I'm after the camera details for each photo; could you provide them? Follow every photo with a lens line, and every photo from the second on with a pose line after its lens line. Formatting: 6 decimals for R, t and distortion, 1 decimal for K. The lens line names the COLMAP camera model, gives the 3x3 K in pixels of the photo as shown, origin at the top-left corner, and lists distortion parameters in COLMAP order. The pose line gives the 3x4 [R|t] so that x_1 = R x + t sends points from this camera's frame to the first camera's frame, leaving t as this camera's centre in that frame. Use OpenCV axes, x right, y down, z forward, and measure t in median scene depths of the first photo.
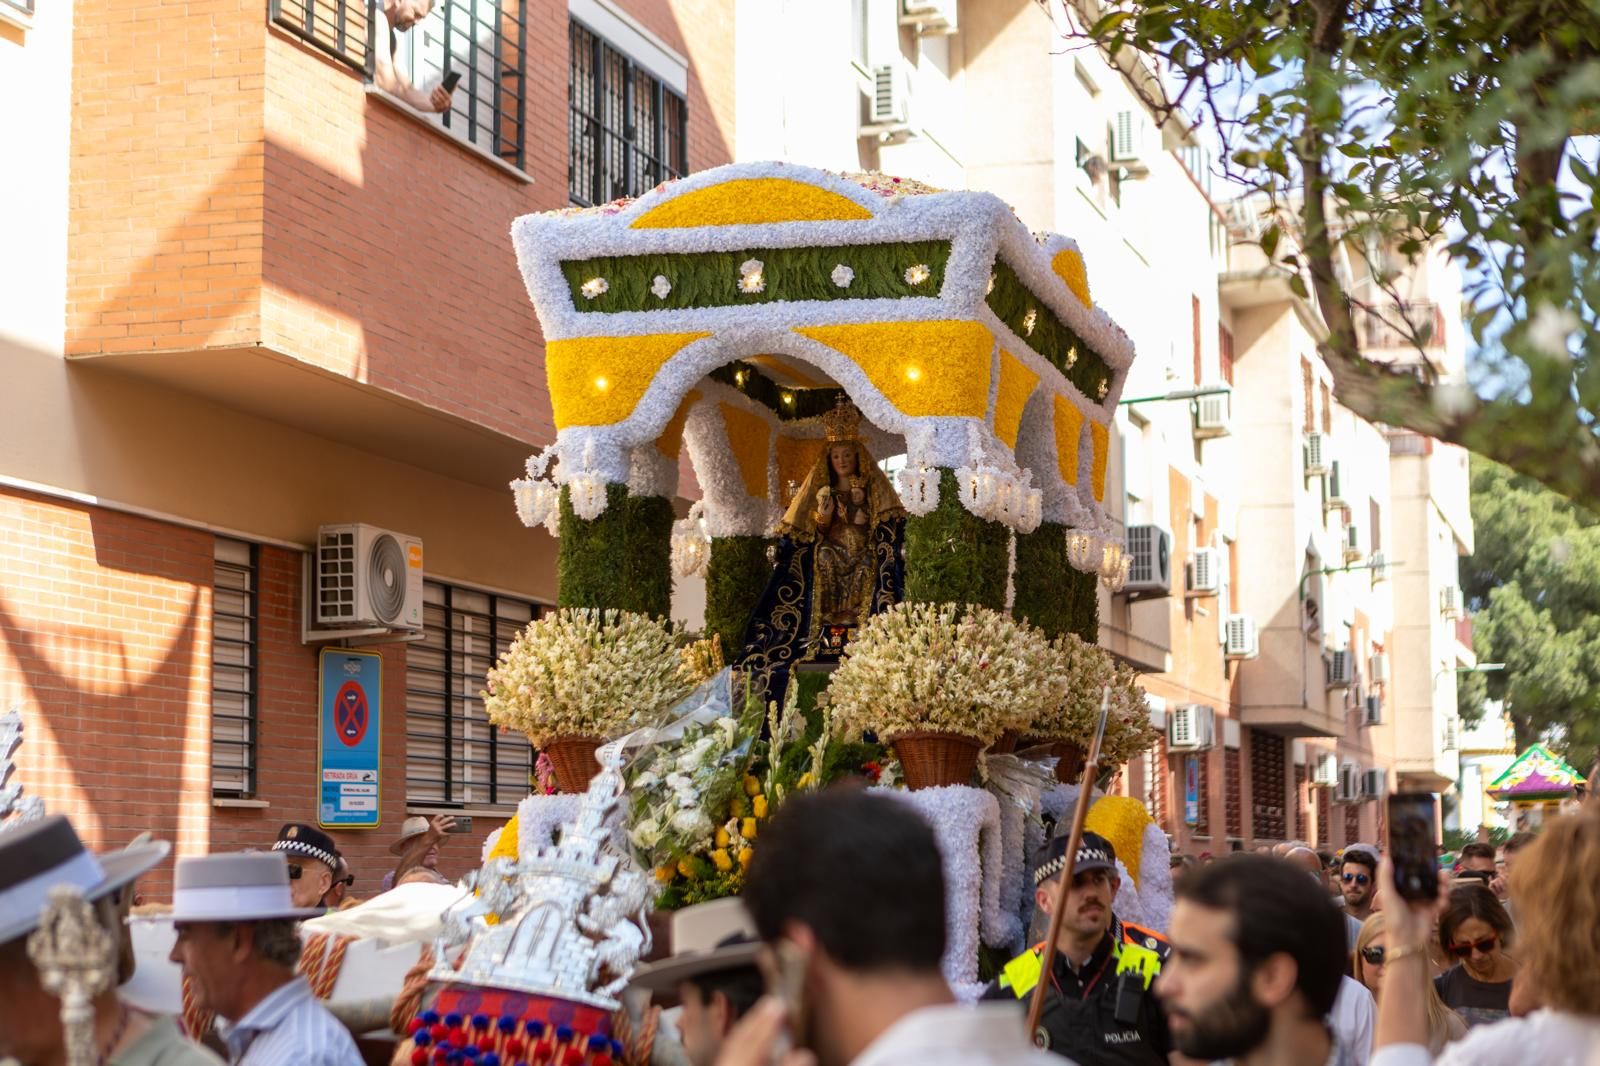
lens RADIAL K [[3376.6, 0, 794.9], [0, 3376.6, 540.7], [0, 0, 1]] dist [-0.107617, 0.000000]
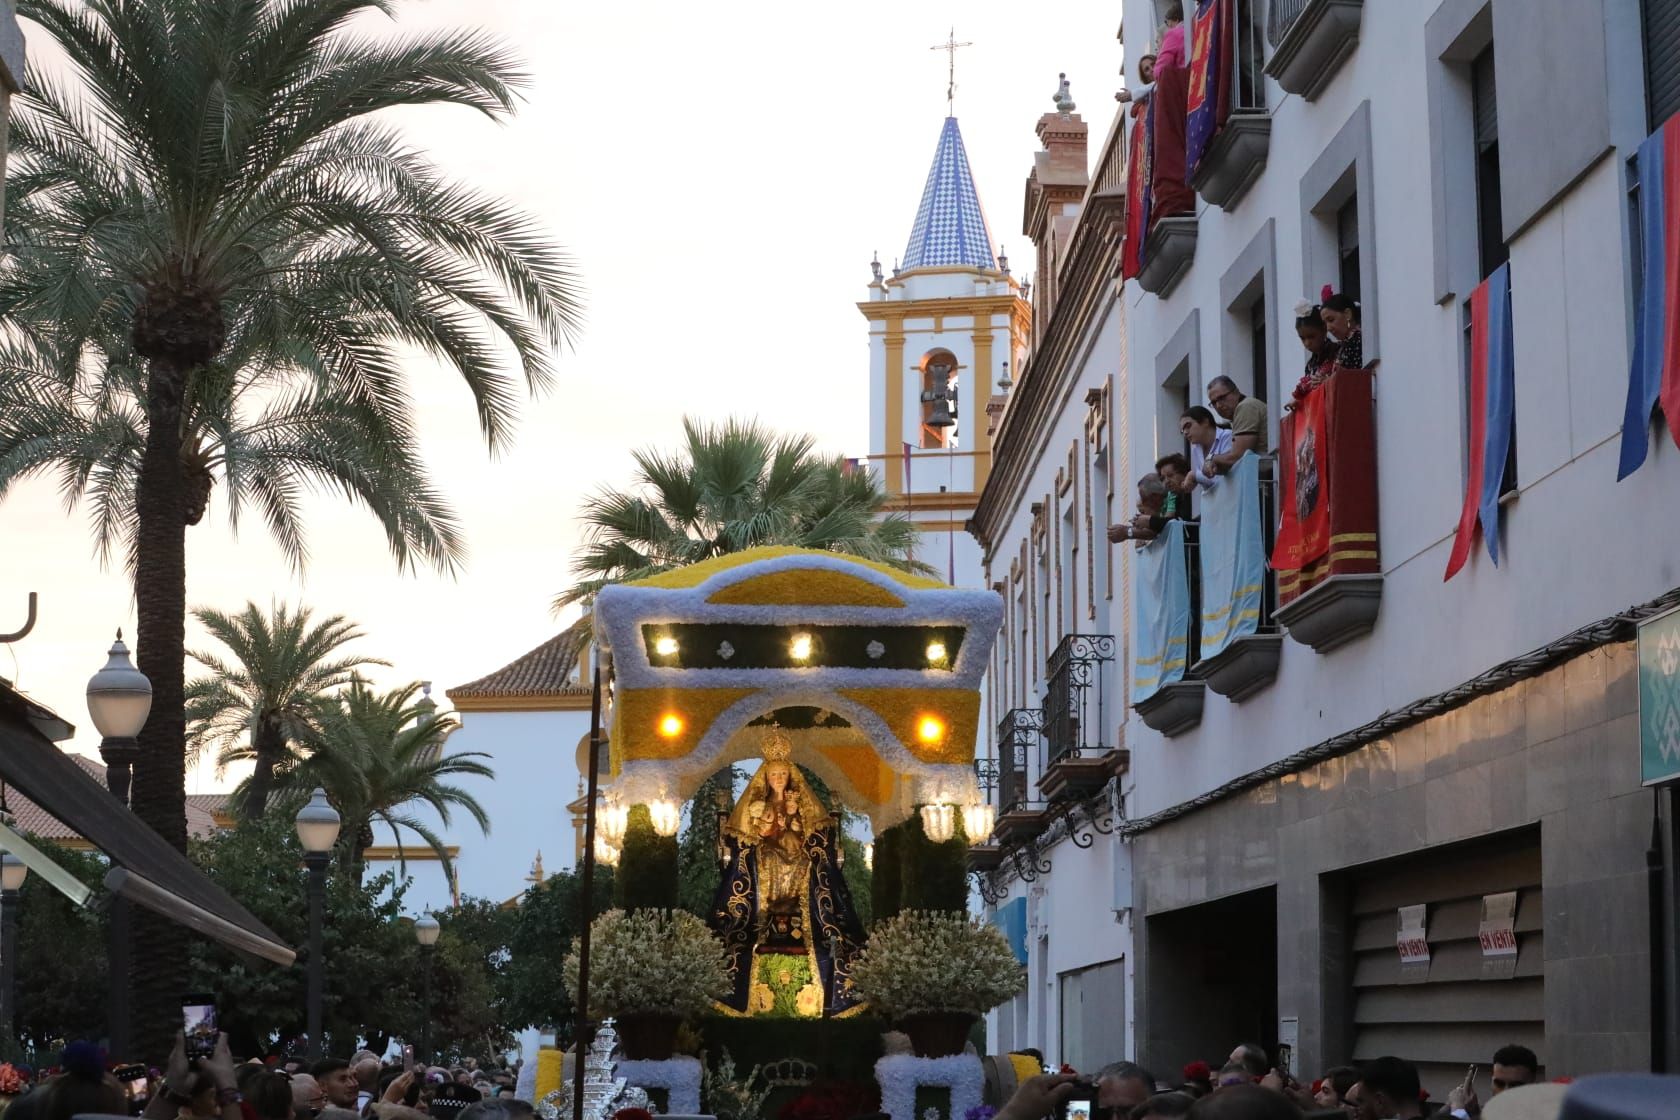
lens RADIAL K [[3545.5, 0, 832.3], [0, 3545.5, 556.6], [0, 0, 1]] dist [-0.107617, 0.000000]
pose [[0.943121, 0.044363, 0.329477, -0.438415], [-0.033731, 0.998711, -0.037919, -0.062018], [-0.330734, 0.024649, 0.943402, -0.249019]]
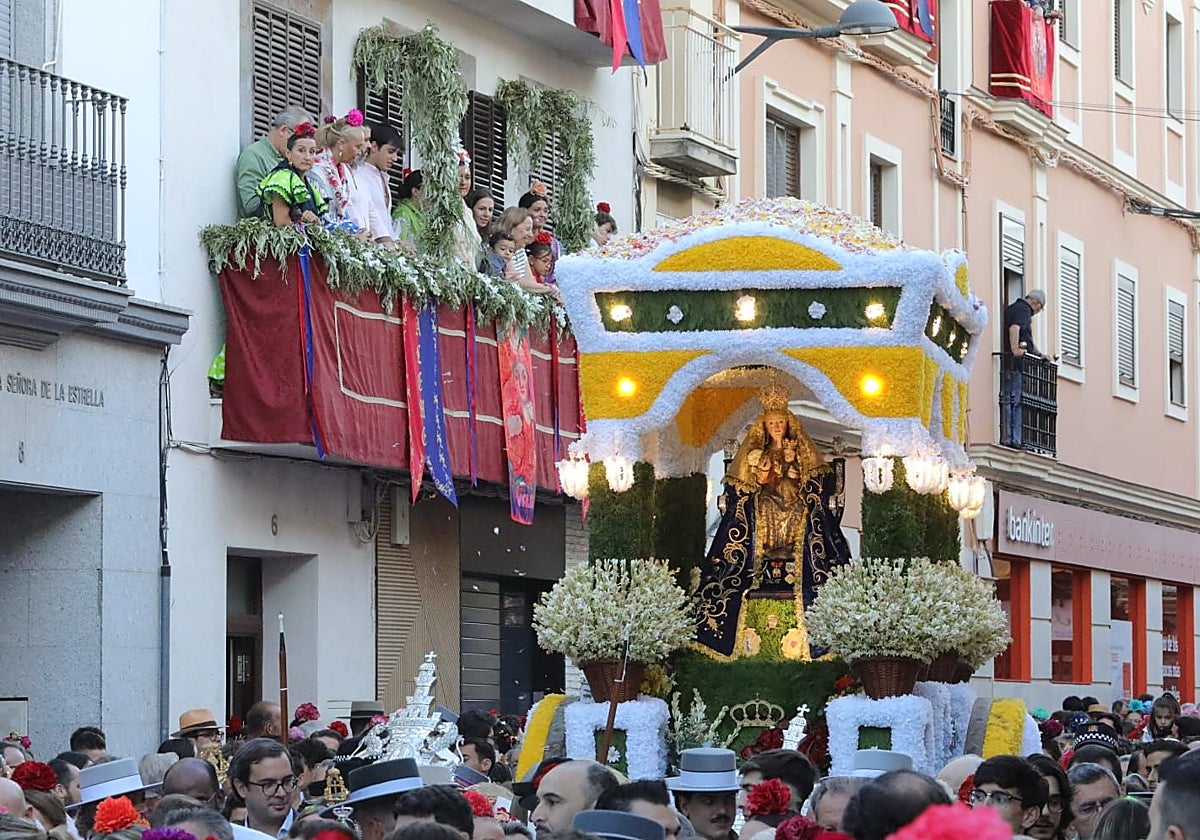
lens RADIAL K [[5626.3, 0, 649.6], [0, 5626.3, 372.9], [0, 0, 1]] dist [1.134408, 0.000000]
pose [[0.991753, -0.001273, 0.128154, -0.332697], [-0.004660, 0.998931, 0.045989, -0.154500], [-0.128076, -0.046207, 0.990687, -1.178118]]
